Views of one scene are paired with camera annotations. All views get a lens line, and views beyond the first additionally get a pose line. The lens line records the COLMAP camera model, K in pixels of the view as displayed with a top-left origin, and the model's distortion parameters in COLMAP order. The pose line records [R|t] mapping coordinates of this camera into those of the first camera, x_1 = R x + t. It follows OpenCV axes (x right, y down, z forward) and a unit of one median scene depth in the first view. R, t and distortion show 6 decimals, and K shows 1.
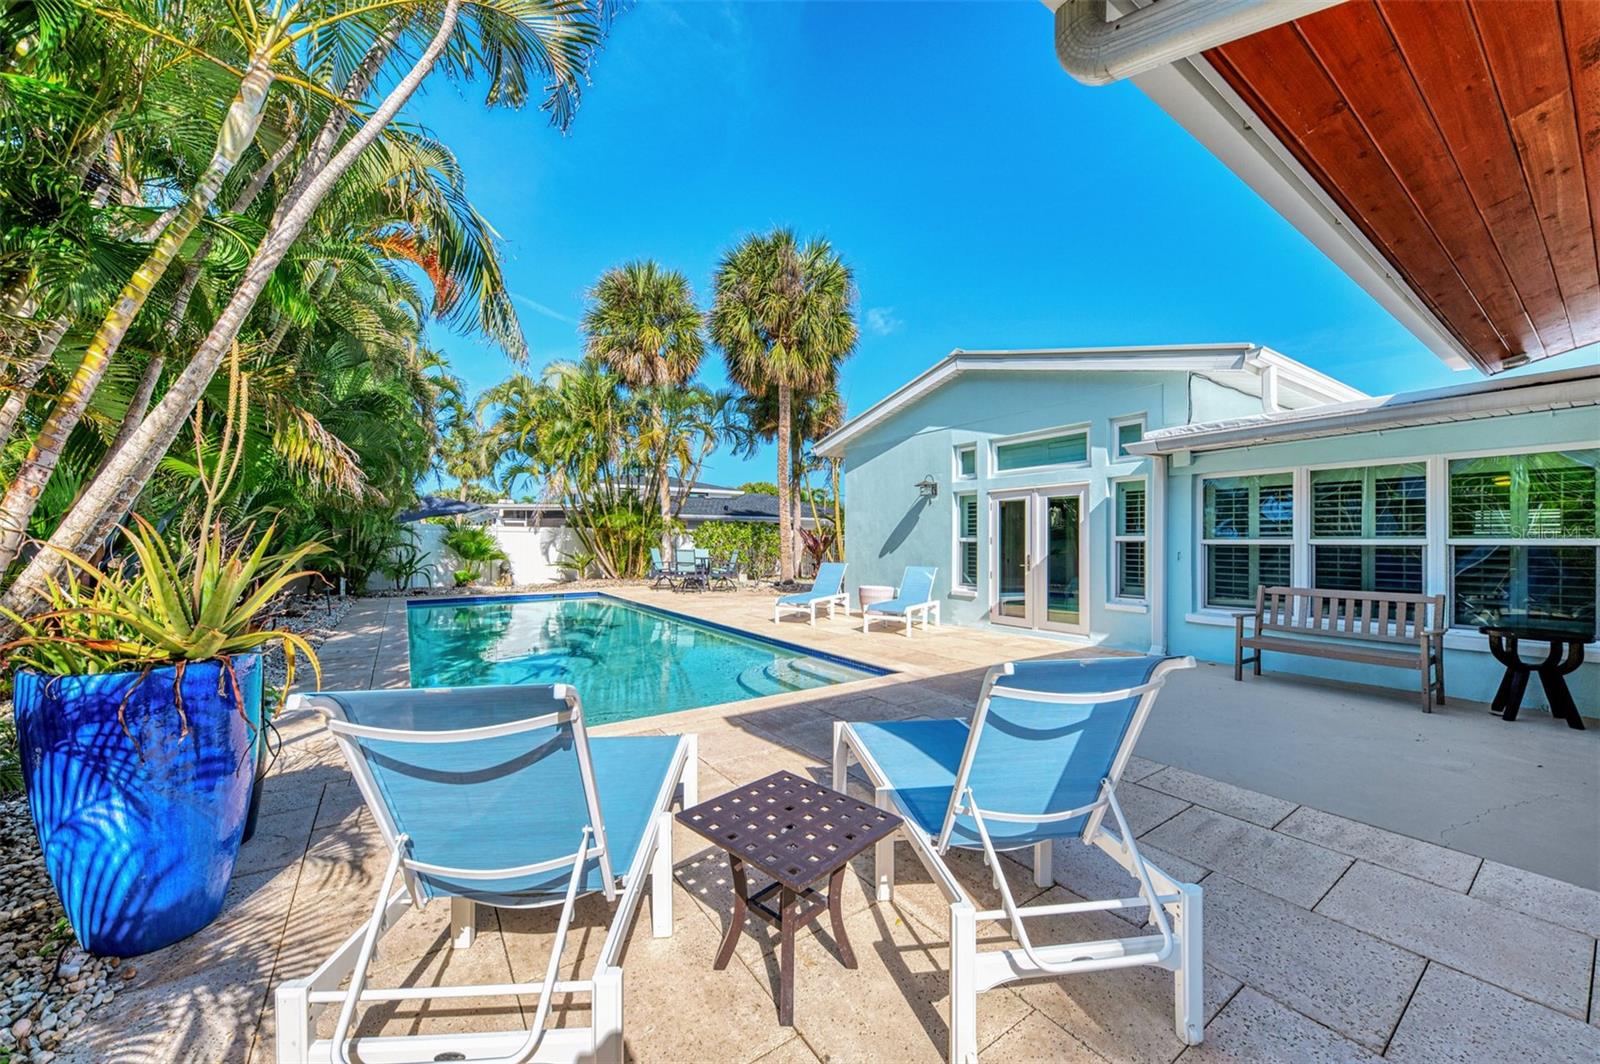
lens RADIAL K [[579.1, 0, 800.0], [0, 579.1, 532.0], [0, 0, 1]] dist [0.011622, -0.000008]
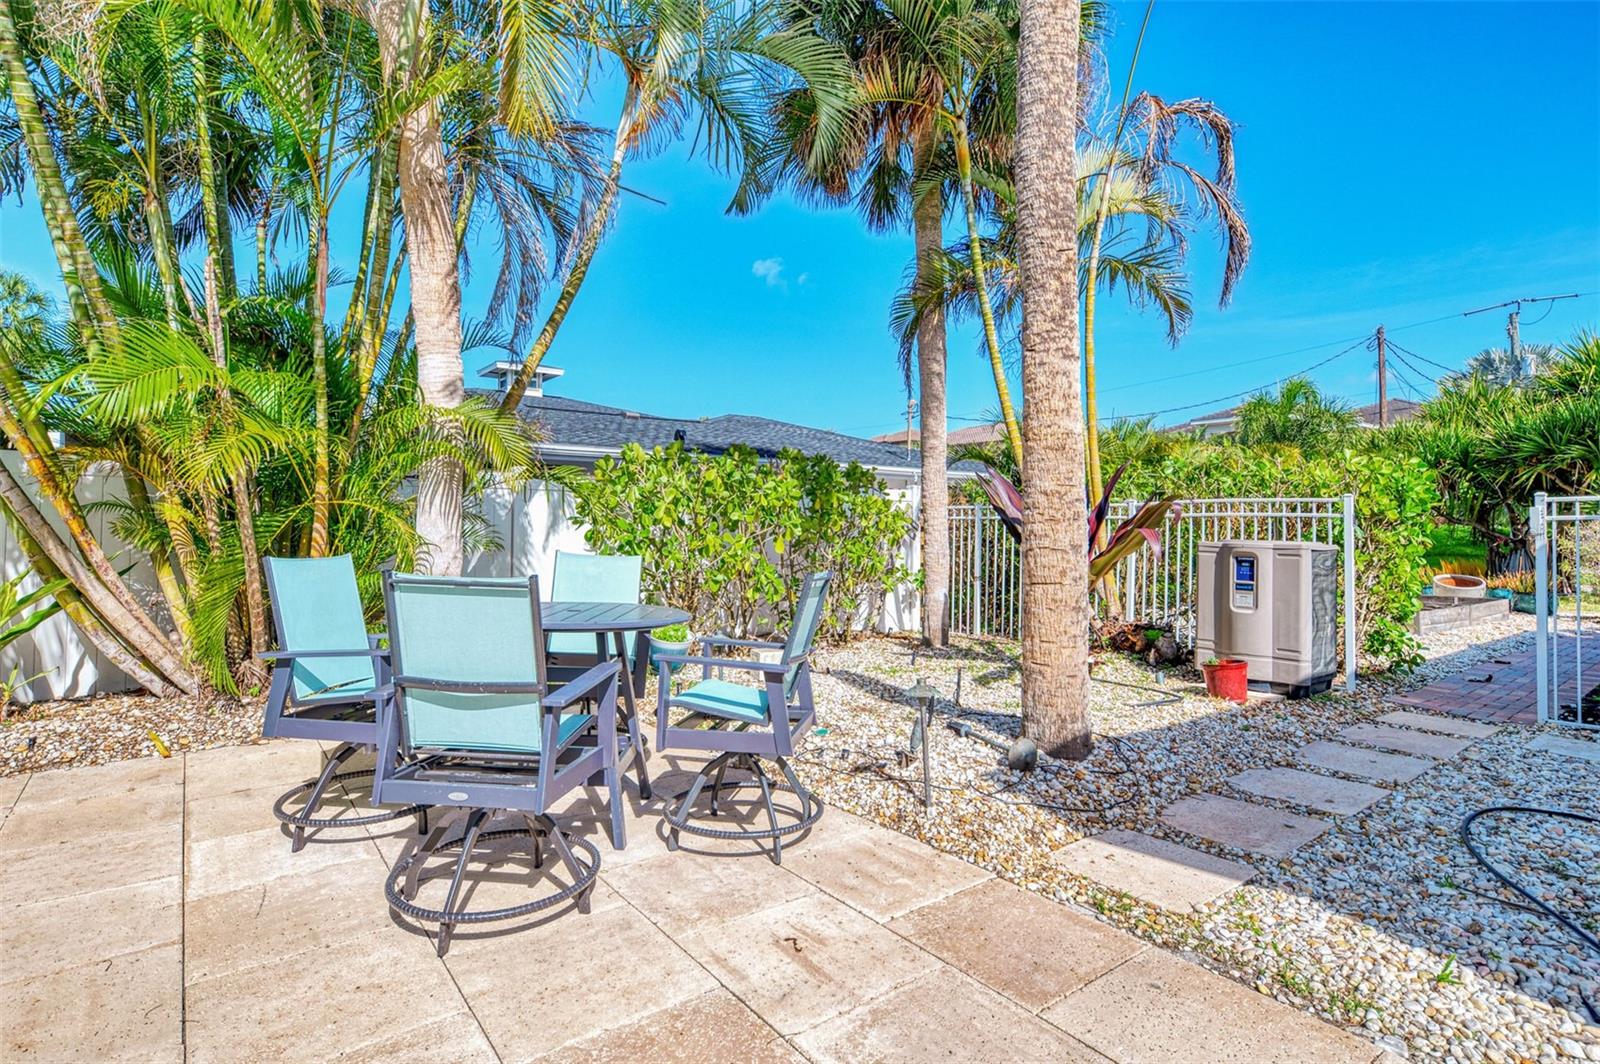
lens RADIAL K [[805.7, 0, 803.1], [0, 805.7, 511.5], [0, 0, 1]] dist [0.001472, 0.000135]
pose [[0.998083, 0.011305, 0.060843, -0.211032], [-0.011290, 0.999936, -0.000586, 0.021673], [-0.060846, -0.000102, 0.998147, 1.250391]]
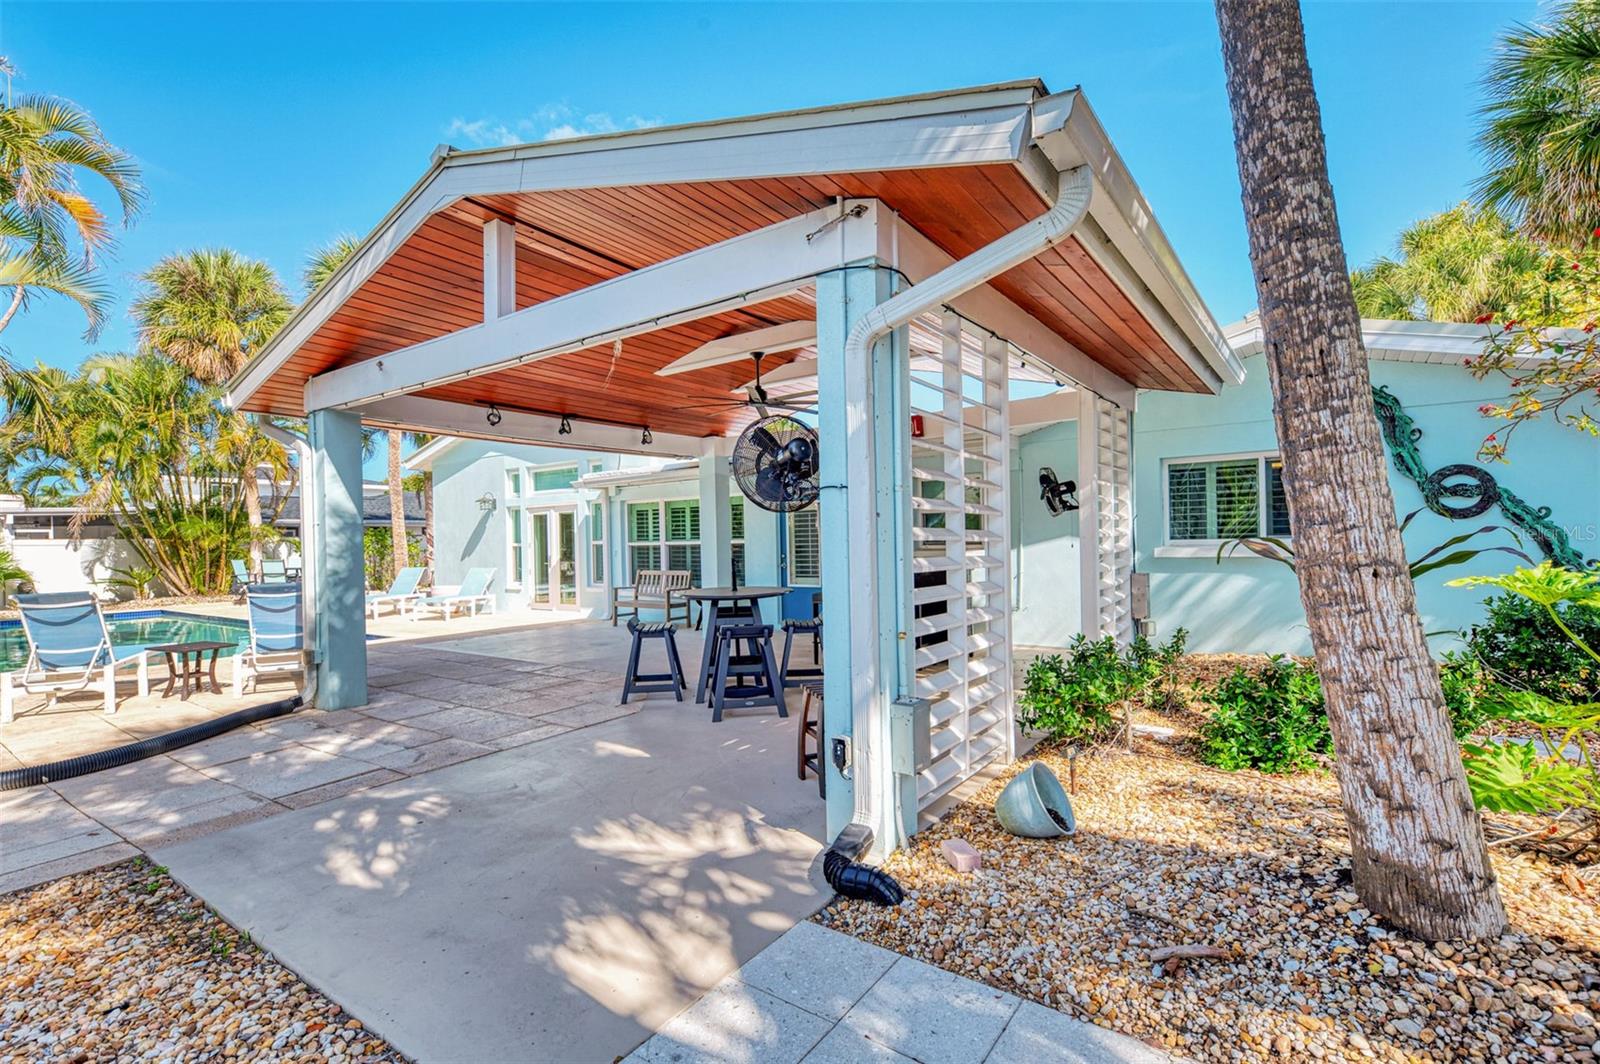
lens RADIAL K [[718.8, 0, 794.0], [0, 718.8, 536.2], [0, 0, 1]] dist [0.000802, 0.000060]
pose [[0.934391, -0.019521, 0.355714, 0.286951], [0.016964, 0.999803, 0.010306, -0.011297], [-0.355845, -0.003596, 0.934538, -0.651627]]
